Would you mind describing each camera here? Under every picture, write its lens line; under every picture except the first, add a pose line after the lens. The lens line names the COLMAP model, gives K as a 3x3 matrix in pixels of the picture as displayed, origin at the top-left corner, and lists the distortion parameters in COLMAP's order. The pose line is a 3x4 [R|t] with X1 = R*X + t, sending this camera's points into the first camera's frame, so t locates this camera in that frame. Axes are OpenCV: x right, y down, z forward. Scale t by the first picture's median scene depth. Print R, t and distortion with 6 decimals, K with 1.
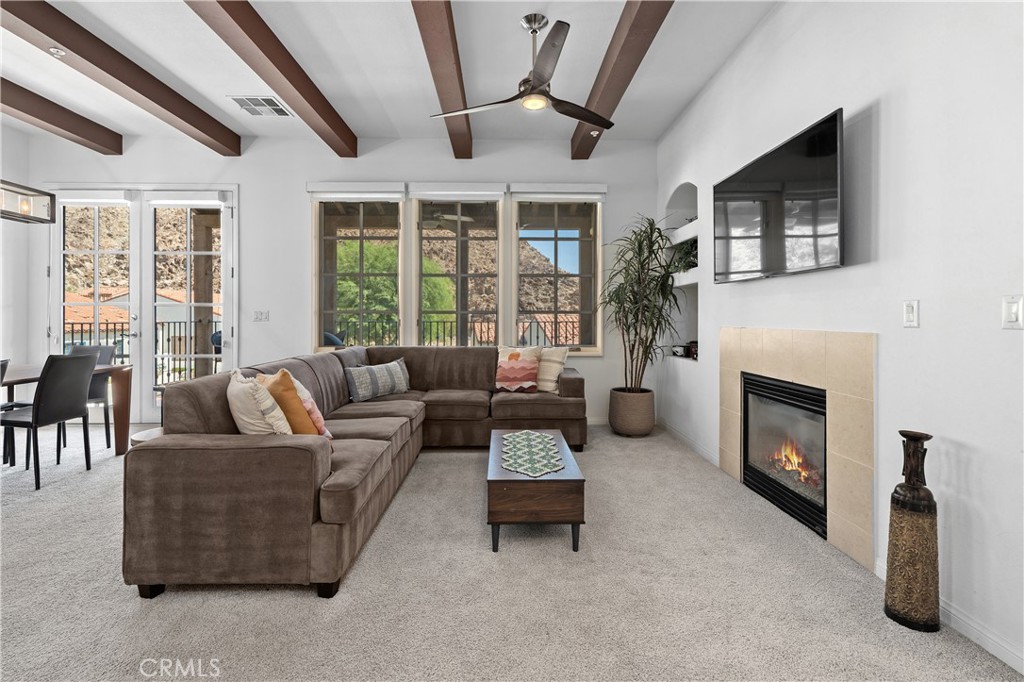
lens RADIAL K [[460.9, 0, 511.9], [0, 460.9, 318.5], [0, 0, 1]] dist [0.005563, -0.003604]
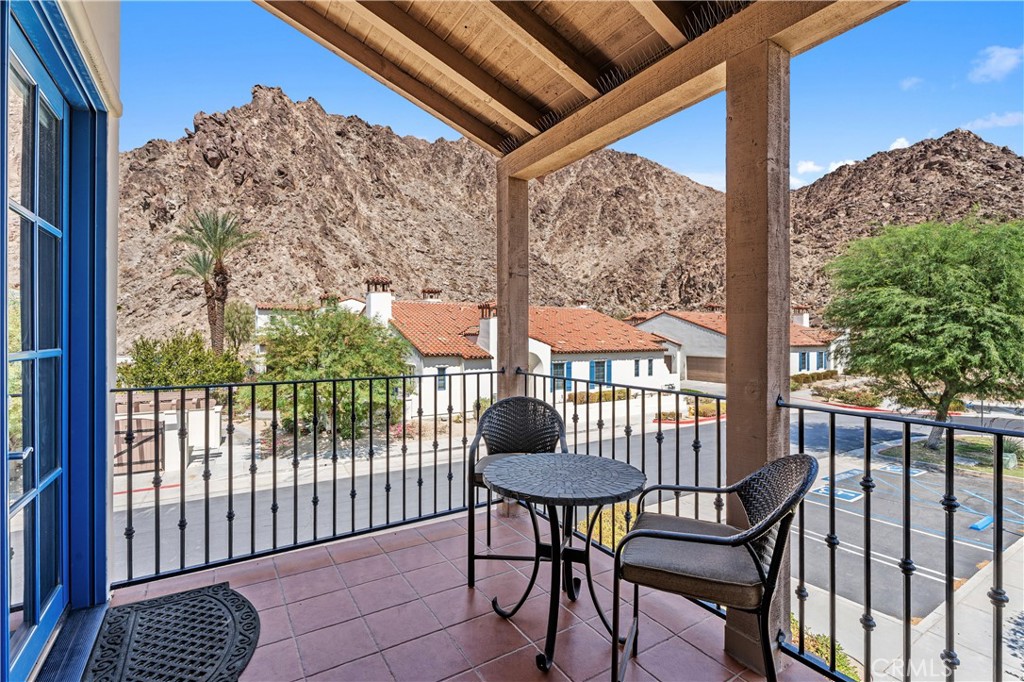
lens RADIAL K [[463.7, 0, 514.1], [0, 463.7, 335.9], [0, 0, 1]] dist [0.000888, 0.000941]
pose [[0.514376, 0.002419, -0.857561, -0.359447], [-0.004705, 0.999989, -0.000001, -0.050364], [0.857552, 0.004036, 0.514382, 1.147776]]
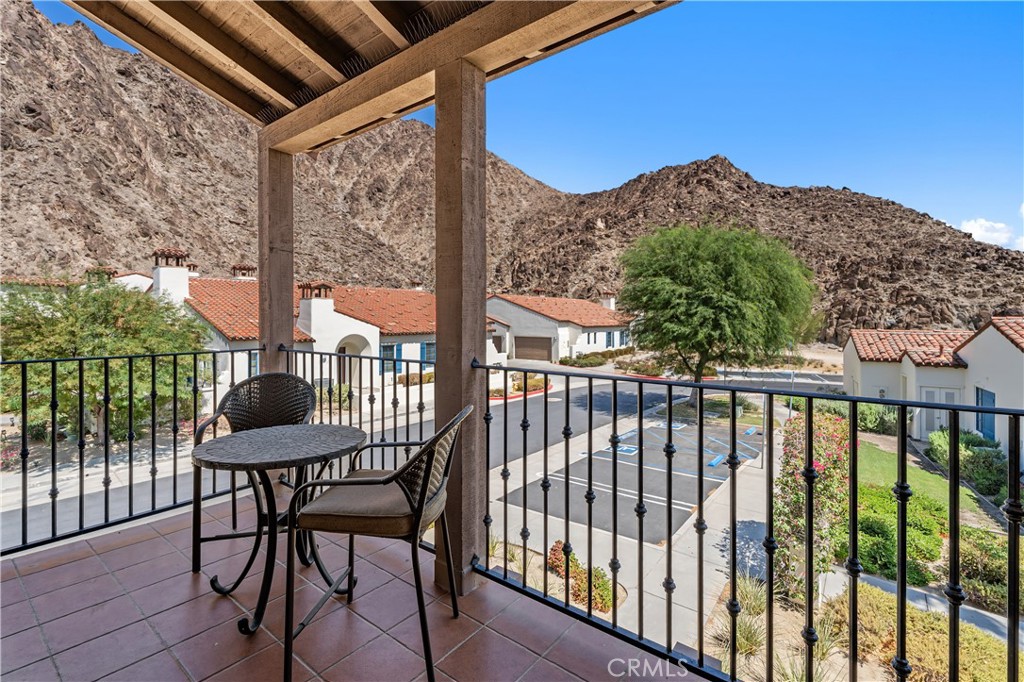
lens RADIAL K [[460.9, 0, 511.9], [0, 460.9, 318.5], [0, 0, 1]] dist [0.005563, -0.003604]
pose [[0.769670, 0.001617, -0.638440, -0.253282], [-0.002677, 0.999996, -0.000693, -0.040937], [0.638436, 0.002242, 0.769671, 1.209571]]
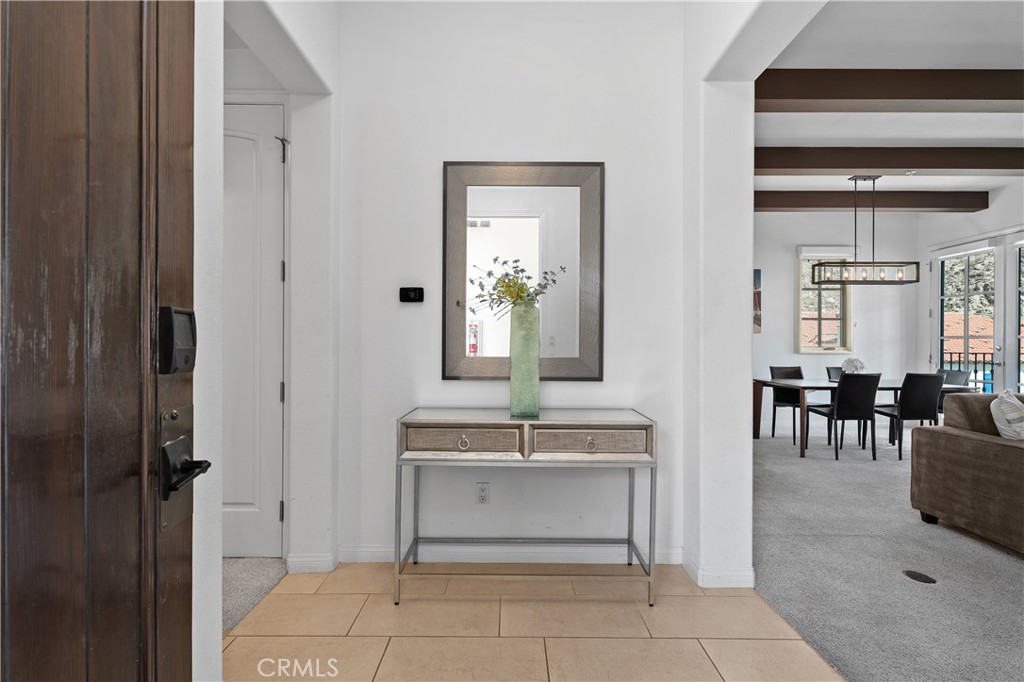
lens RADIAL K [[453.9, 0, 512.0], [0, 453.9, 341.0], [0, 0, 1]] dist [0.004530, -0.000034]
pose [[-0.027960, -0.007042, -0.999584, 0.332783], [-0.009718, 0.999930, -0.006773, -0.001884], [0.999562, 0.009525, -0.028026, -0.160033]]
